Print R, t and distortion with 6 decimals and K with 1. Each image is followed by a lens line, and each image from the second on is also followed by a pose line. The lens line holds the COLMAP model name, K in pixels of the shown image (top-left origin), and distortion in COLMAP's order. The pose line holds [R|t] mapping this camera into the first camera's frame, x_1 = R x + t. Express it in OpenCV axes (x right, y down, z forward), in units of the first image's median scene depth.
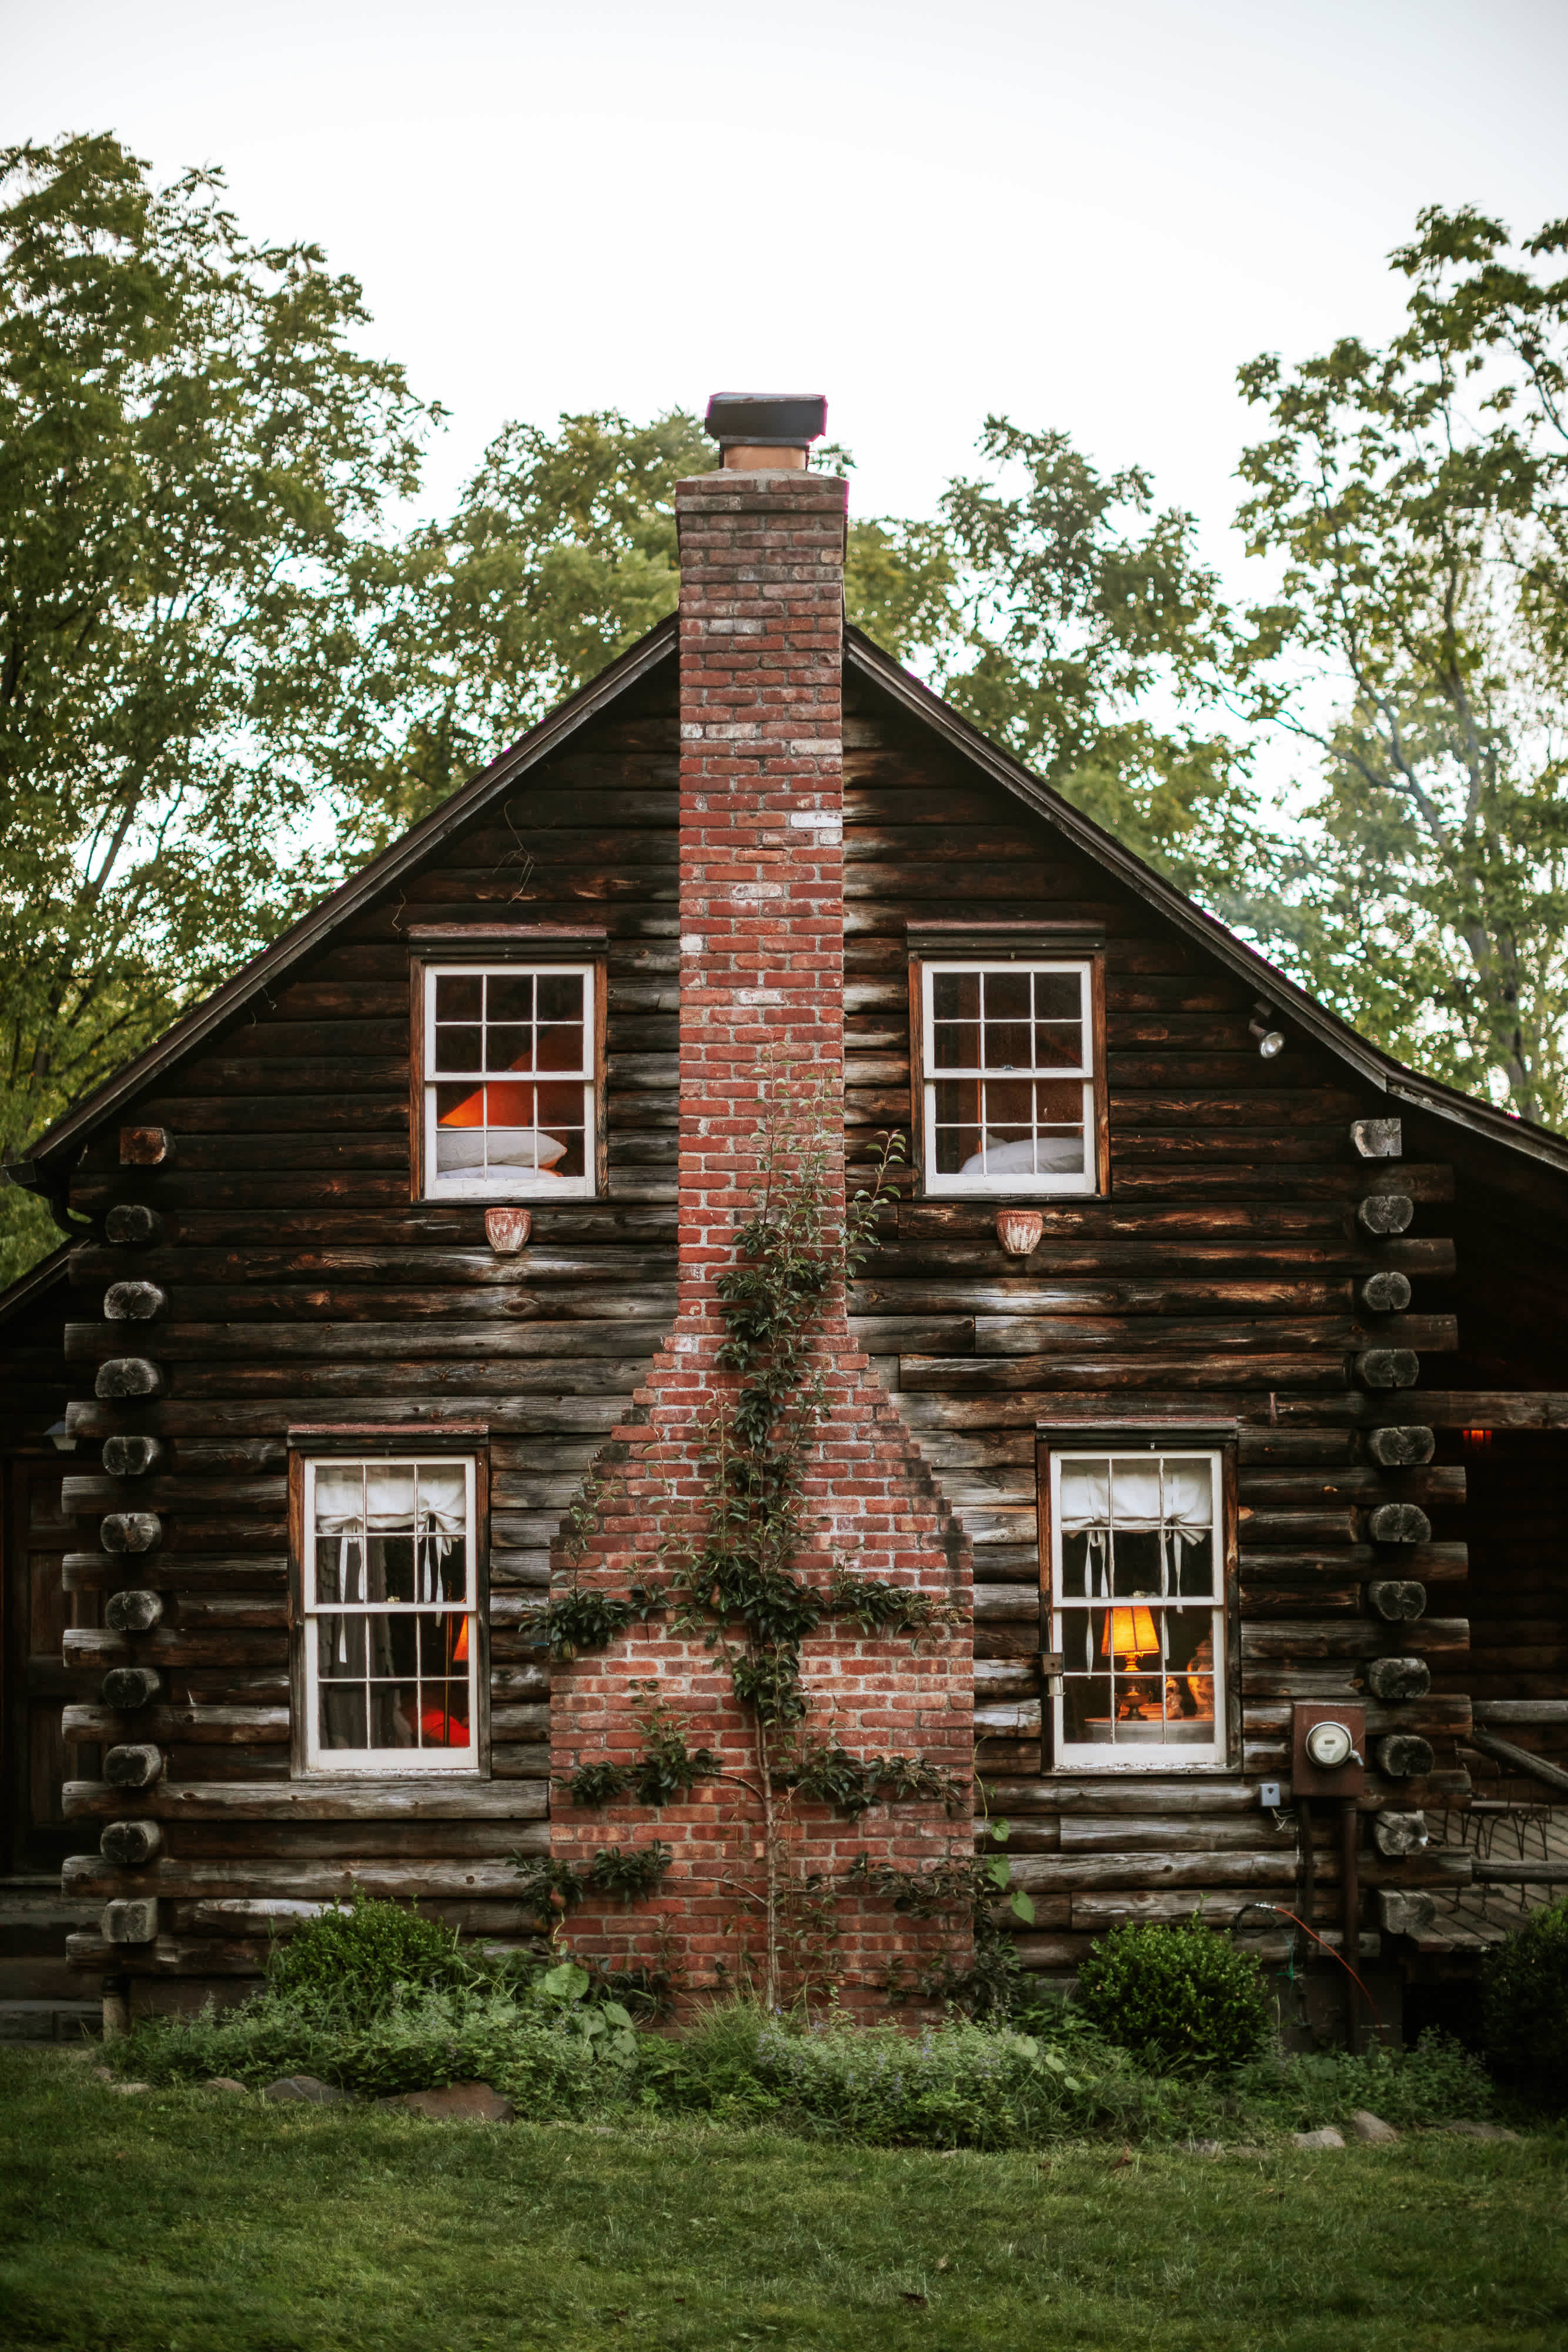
lens RADIAL K [[3589.3, 0, 782.8], [0, 3589.3, 1254.8], [0, 0, 1]] dist [-0.099794, 0.027328]
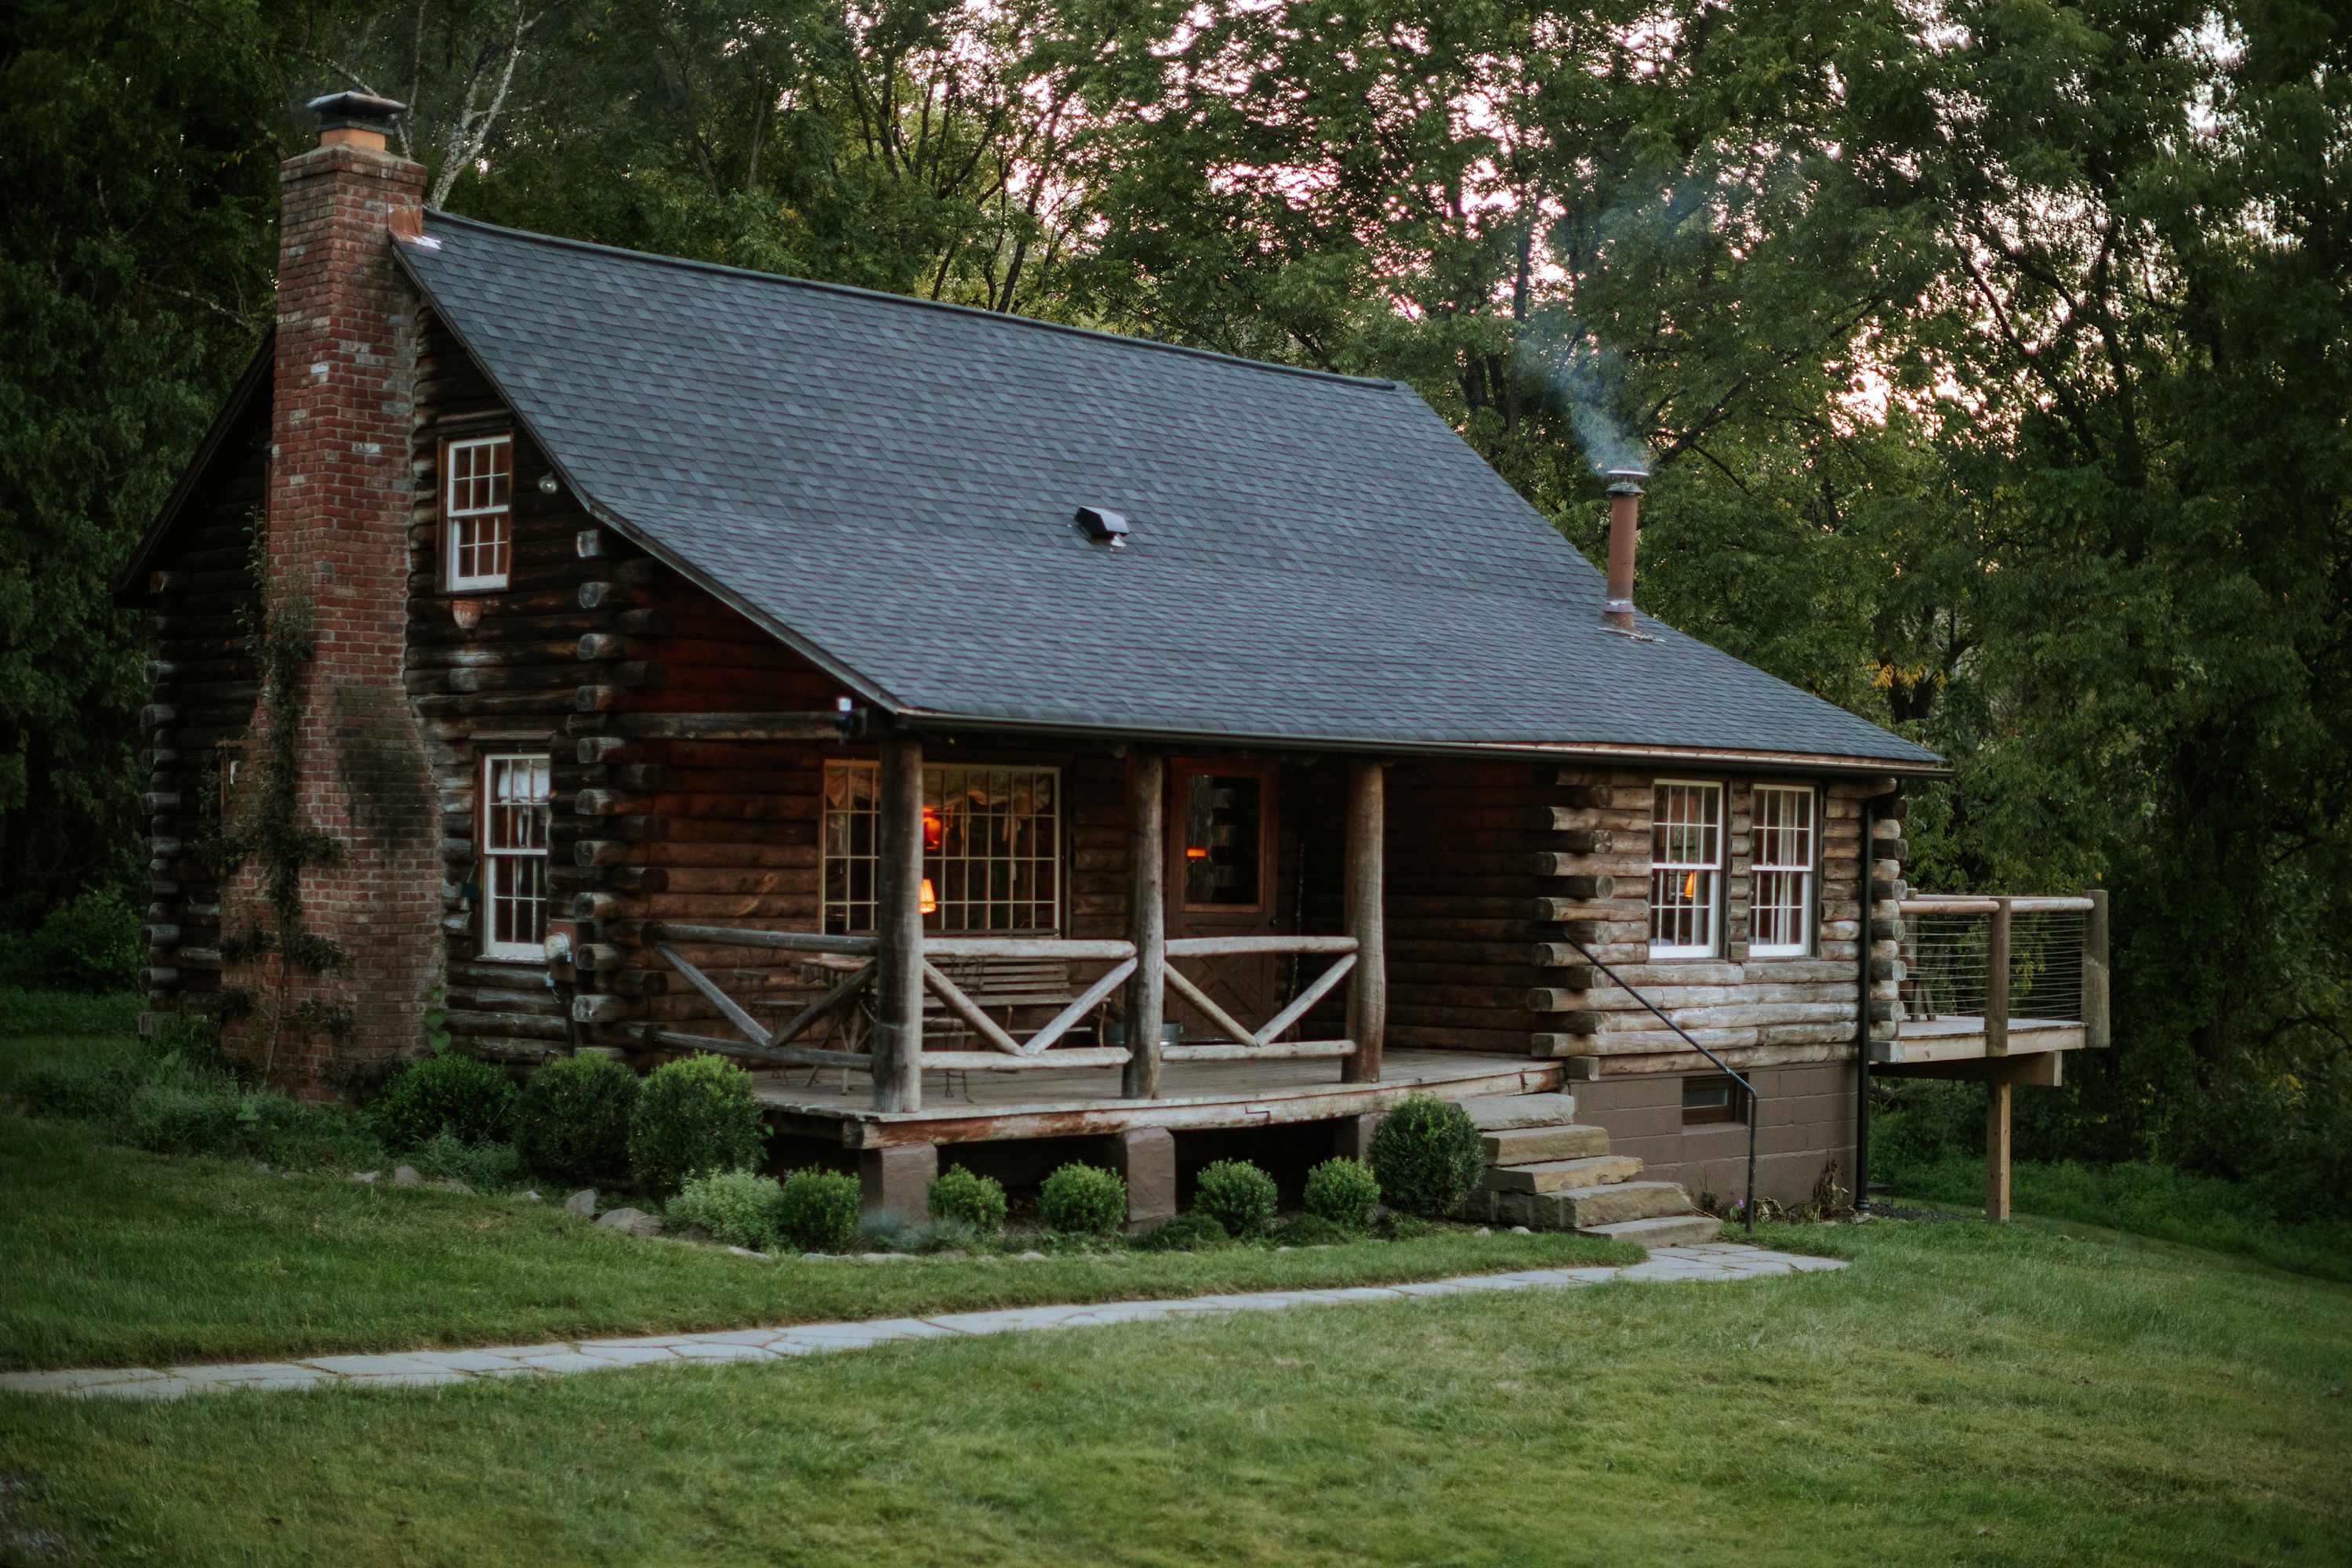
lens RADIAL K [[3434.5, 0, 1176.0], [0, 3434.5, 784.0], [0, 0, 1]] dist [-0.013983, 0.057533]
pose [[0.707727, 0.003076, -0.706479, 1.346979], [0.047590, 0.997512, 0.052016, 0.004343], [0.704881, -0.070434, 0.705820, 0.156882]]
